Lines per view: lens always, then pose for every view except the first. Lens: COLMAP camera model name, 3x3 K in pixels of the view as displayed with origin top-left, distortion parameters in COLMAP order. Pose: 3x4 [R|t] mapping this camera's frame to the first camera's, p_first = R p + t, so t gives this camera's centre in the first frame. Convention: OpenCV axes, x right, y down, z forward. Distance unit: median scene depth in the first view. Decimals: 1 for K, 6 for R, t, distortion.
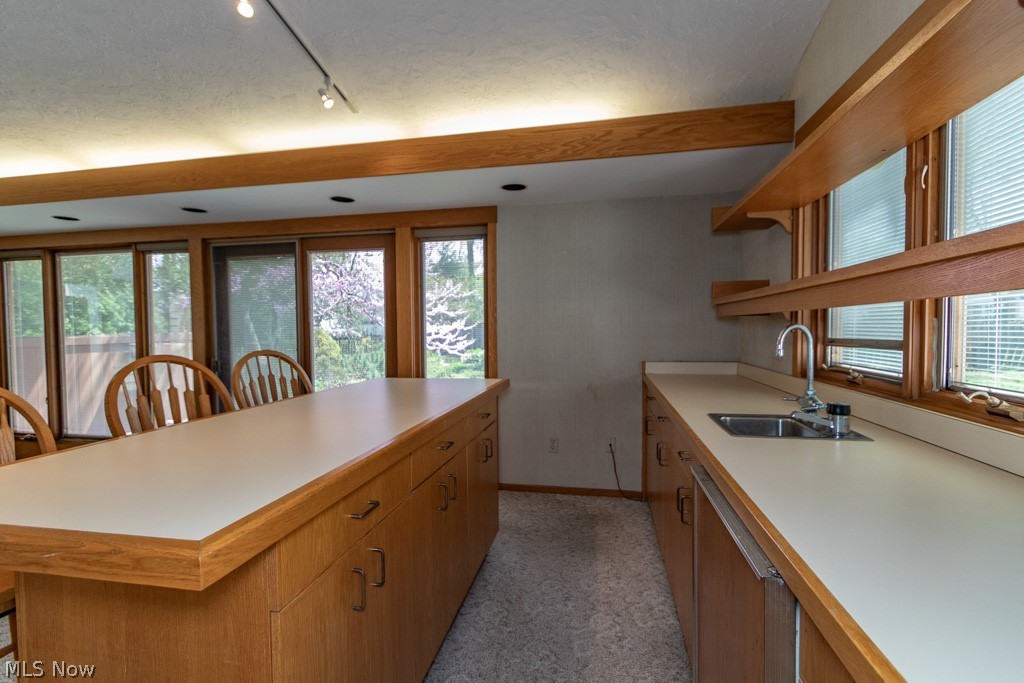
lens RADIAL K [[482.2, 0, 520.0], [0, 482.2, 339.4], [0, 0, 1]] dist [0.008021, -0.004964]
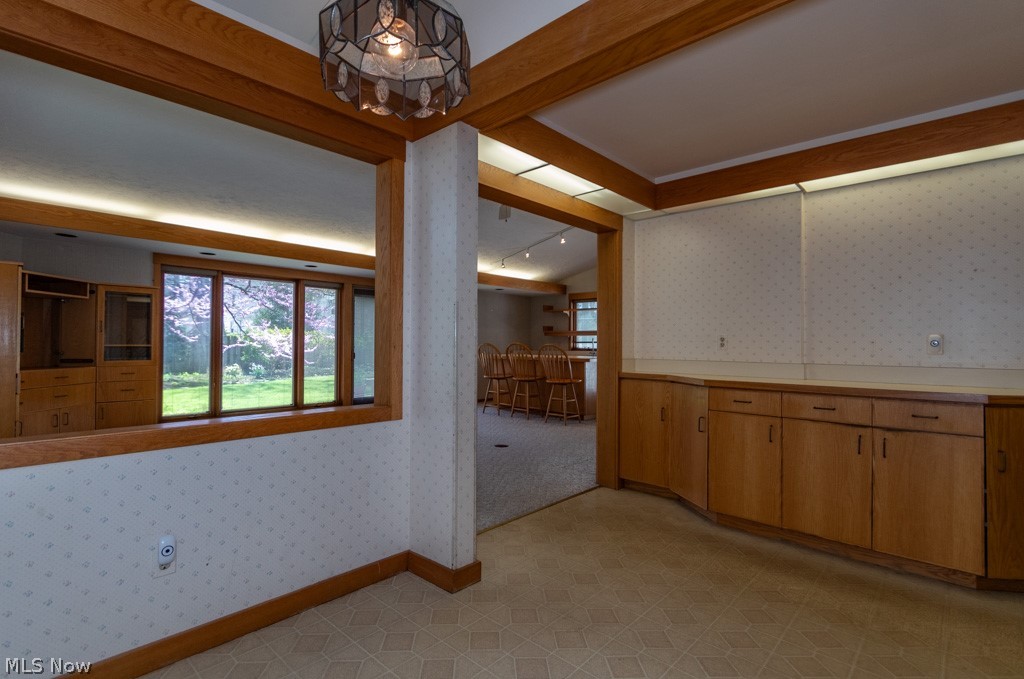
lens RADIAL K [[482.2, 0, 487.6], [0, 482.2, 337.9], [0, 0, 1]] dist [0.008021, -0.004964]
pose [[0.529714, 0.022831, 0.847869, -1.855076], [0.007672, 0.999468, -0.031706, 0.048866], [-0.848142, 0.023300, 0.529257, -0.344181]]
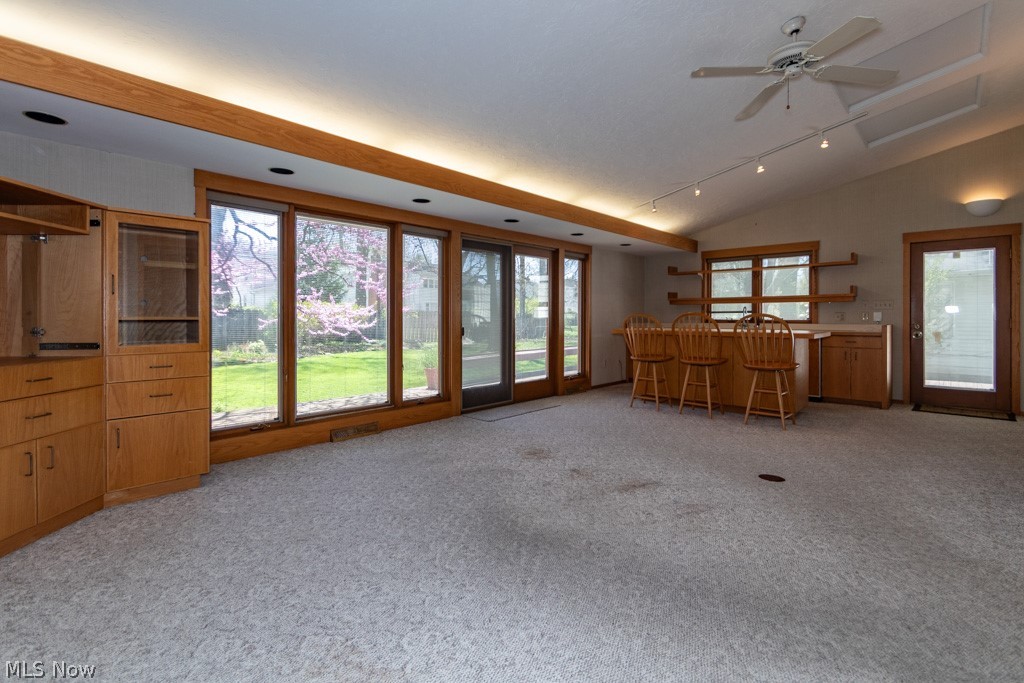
lens RADIAL K [[482.2, 0, 505.1], [0, 482.2, 319.1], [0, 0, 1]] dist [0.008021, -0.004964]
pose [[0.519723, 0.004738, 0.854322, -1.656439], [0.014614, 0.999789, -0.014435, 0.041598], [-0.854210, 0.019987, 0.519544, 0.232328]]
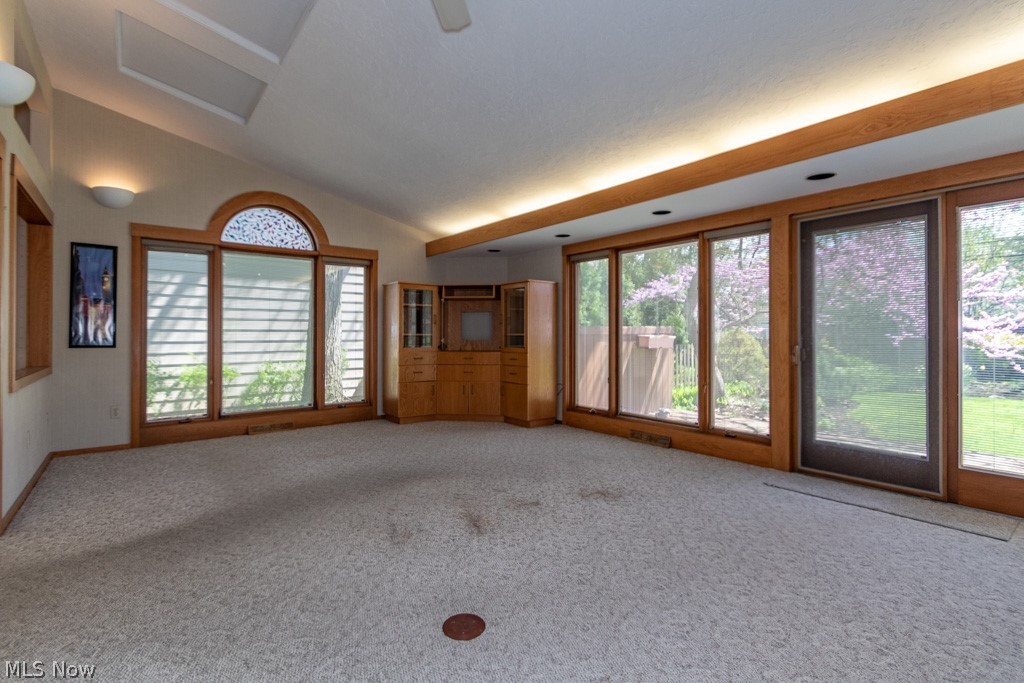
lens RADIAL K [[482.2, 0, 512.6], [0, 482.2, 335.6], [0, 0, 1]] dist [0.008021, -0.004964]
pose [[0.768440, 0.010306, -0.639839, -0.466542], [-0.021381, 0.999726, -0.009576, 0.038722], [0.639564, 0.021039, 0.768450, -0.030514]]
